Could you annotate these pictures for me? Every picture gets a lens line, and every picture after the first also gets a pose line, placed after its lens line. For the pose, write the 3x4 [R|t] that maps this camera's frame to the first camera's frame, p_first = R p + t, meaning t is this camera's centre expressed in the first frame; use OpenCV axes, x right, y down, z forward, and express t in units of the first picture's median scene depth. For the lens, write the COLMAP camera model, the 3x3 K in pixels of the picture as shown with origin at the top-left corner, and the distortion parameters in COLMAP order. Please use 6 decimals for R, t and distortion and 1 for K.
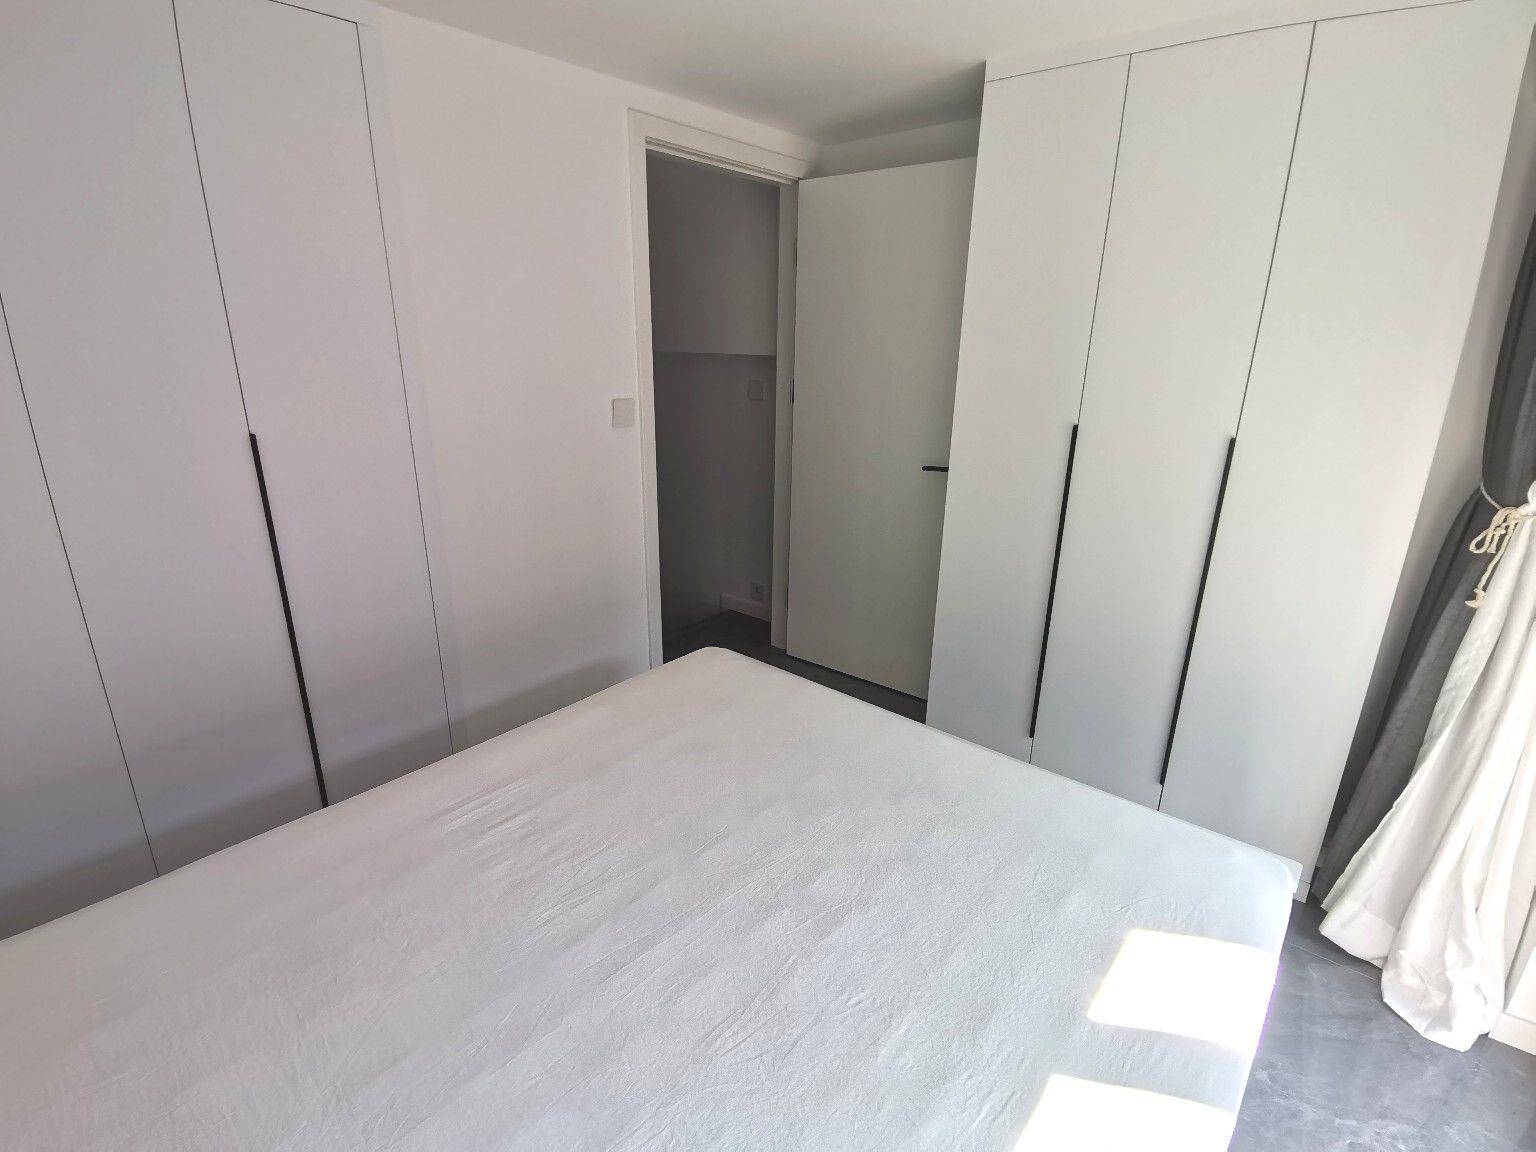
lens RADIAL K [[755.5, 0, 768.0], [0, 755.5, 576.0], [0, 0, 1]] dist [-0.002024, -0.000745]
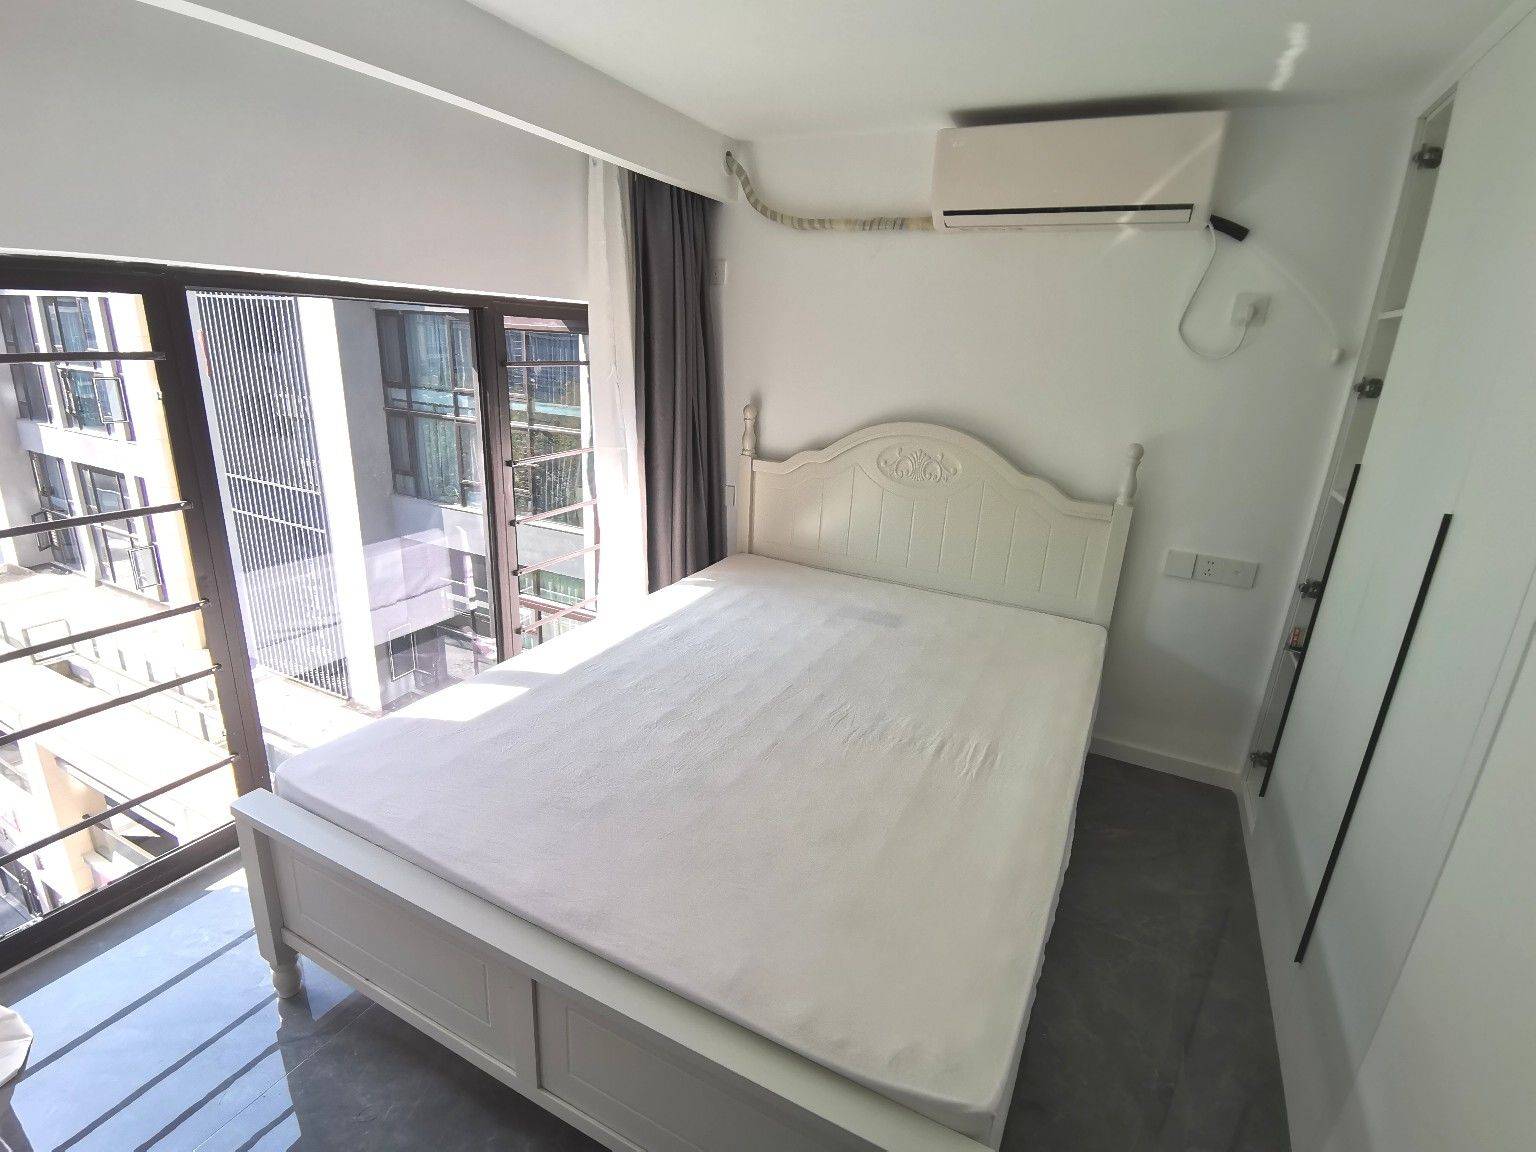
lens RADIAL K [[755.5, 0, 768.0], [0, 755.5, 576.0], [0, 0, 1]] dist [-0.002024, -0.000745]
pose [[-0.972211, 0.009961, -0.233896, 0.246679], [-0.131100, 0.804578, 0.579195, -0.685975], [0.193957, 0.593764, -0.780913, 2.086170]]
